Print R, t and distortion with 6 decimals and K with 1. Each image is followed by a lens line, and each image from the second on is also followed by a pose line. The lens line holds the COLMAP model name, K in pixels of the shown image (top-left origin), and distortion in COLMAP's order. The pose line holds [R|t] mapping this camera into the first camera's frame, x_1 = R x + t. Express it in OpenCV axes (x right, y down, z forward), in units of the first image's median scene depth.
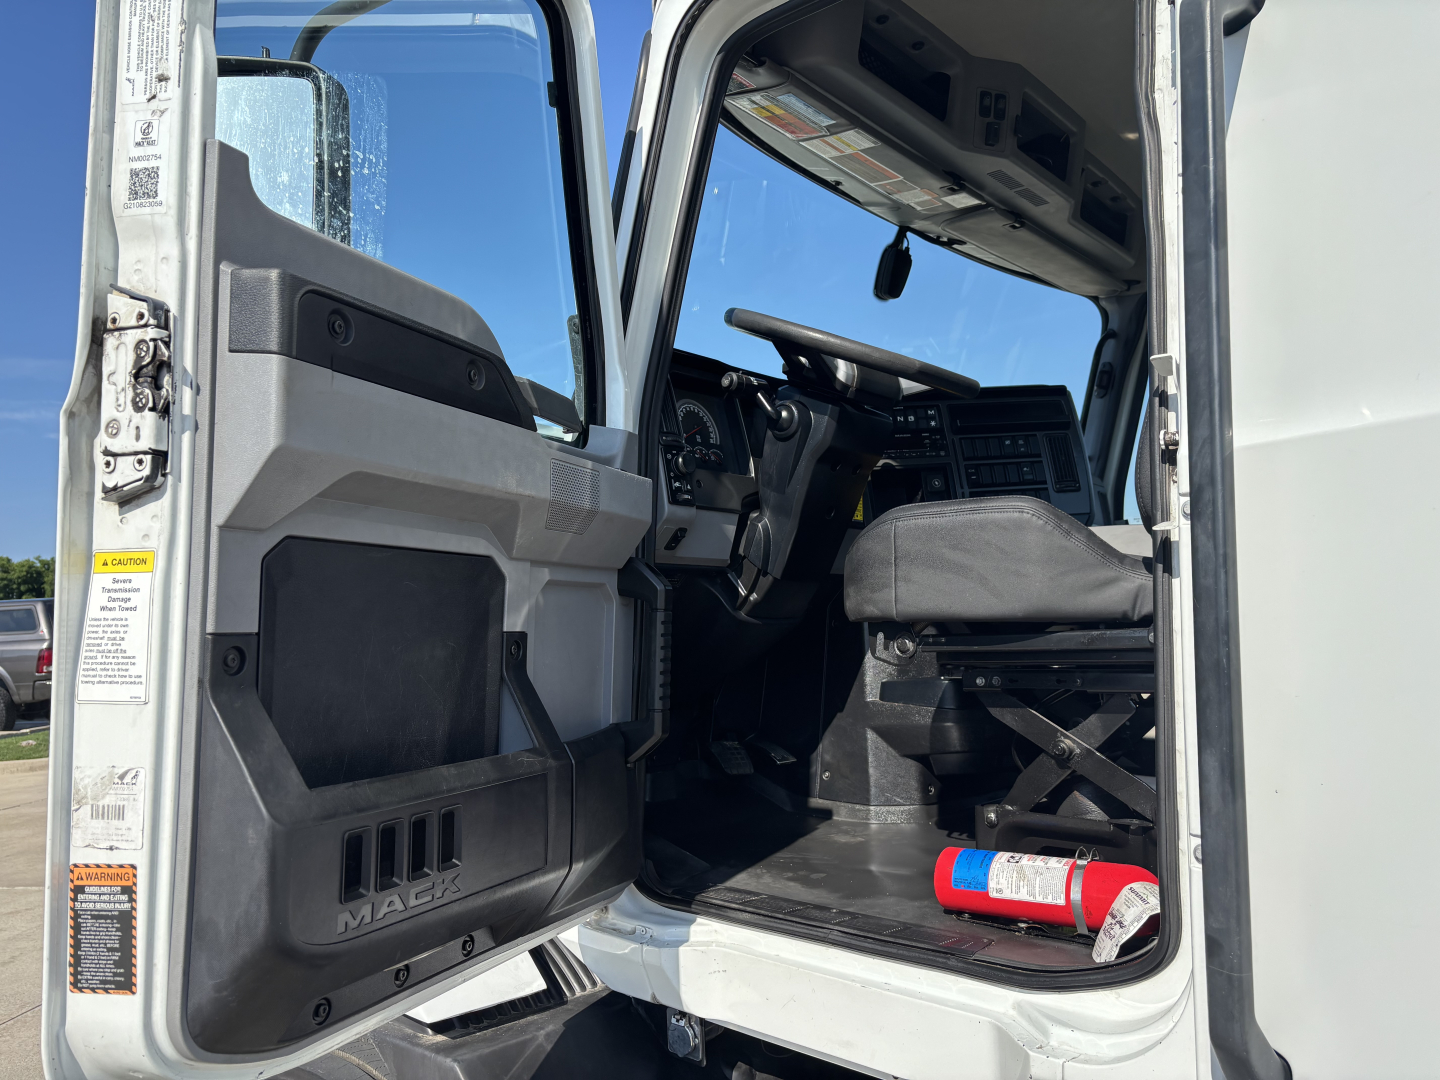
lens RADIAL K [[1091.3, 0, 706.3], [0, 1091.3, 537.9], [0, 0, 1]] dist [-0.006551, -0.006835]
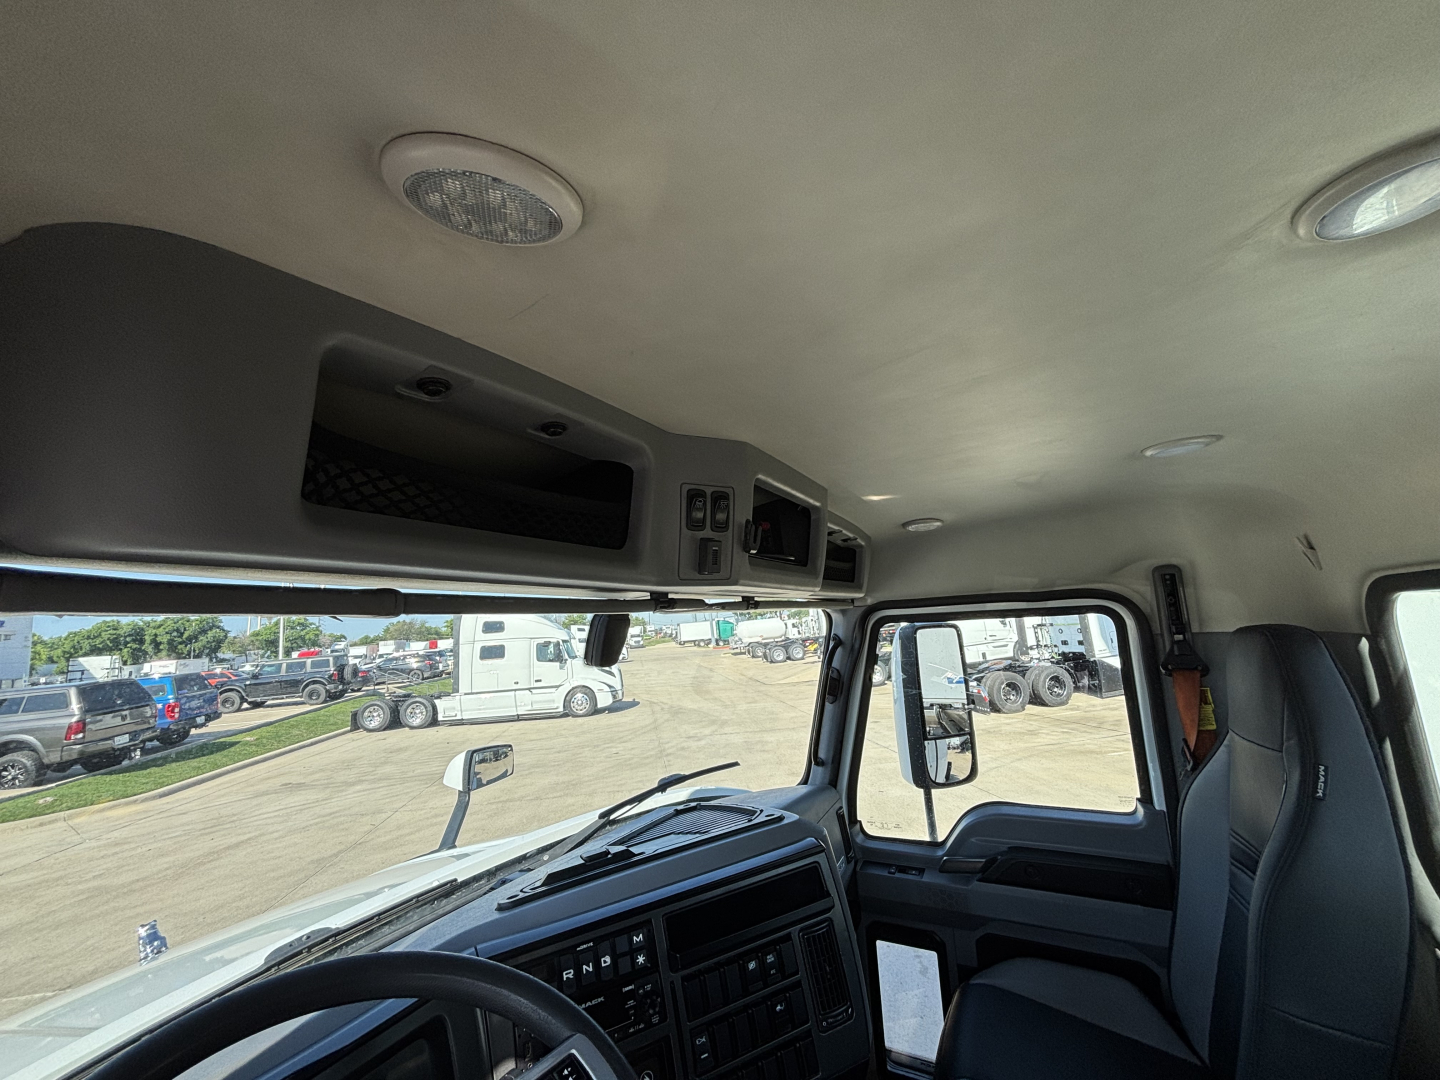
lens RADIAL K [[586.3, 0, 725.5], [0, 586.3, 537.8], [0, 0, 1]] dist [0.002011, 0.000474]
pose [[0.970824, -0.015966, 0.239261, 0.177126], [0.038166, 0.995350, -0.088441, -0.322000], [-0.236737, 0.094992, 0.966919, 0.625546]]
